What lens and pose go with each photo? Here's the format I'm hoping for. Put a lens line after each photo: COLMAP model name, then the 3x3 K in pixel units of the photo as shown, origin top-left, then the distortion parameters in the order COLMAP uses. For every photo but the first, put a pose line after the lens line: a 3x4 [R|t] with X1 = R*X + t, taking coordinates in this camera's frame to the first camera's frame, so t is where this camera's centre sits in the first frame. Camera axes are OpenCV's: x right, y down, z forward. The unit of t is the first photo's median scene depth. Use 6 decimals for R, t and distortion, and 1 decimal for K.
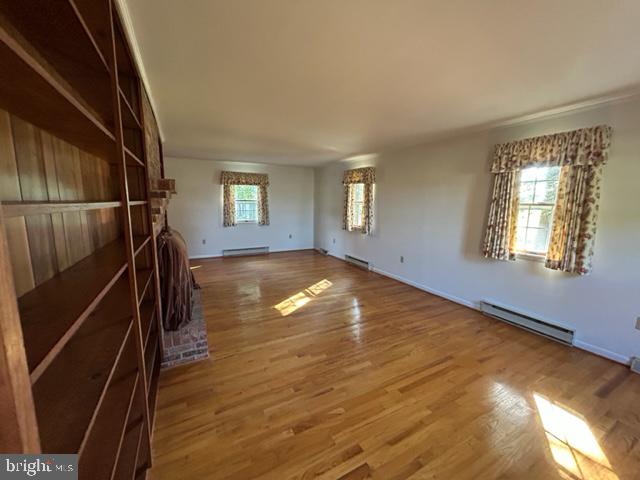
lens RADIAL K [[257.8, 0, 321.4], [0, 257.8, 238.2], [0, 0, 1]] dist [0.000998, -0.000012]
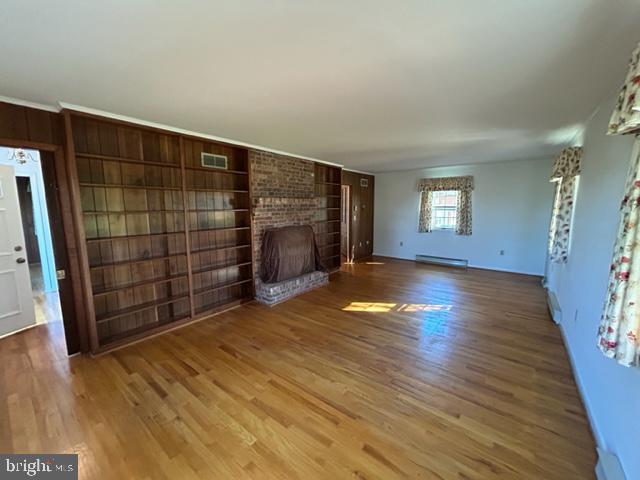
lens RADIAL K [[257.8, 0, 319.5], [0, 257.8, 240.6], [0, 0, 1]] dist [0.000998, -0.000012]
pose [[0.408842, 0.108473, -0.906136, 0.489335], [-0.119916, 0.990687, 0.064490, -0.036898], [0.904692, 0.082294, 0.418042, 0.249496]]
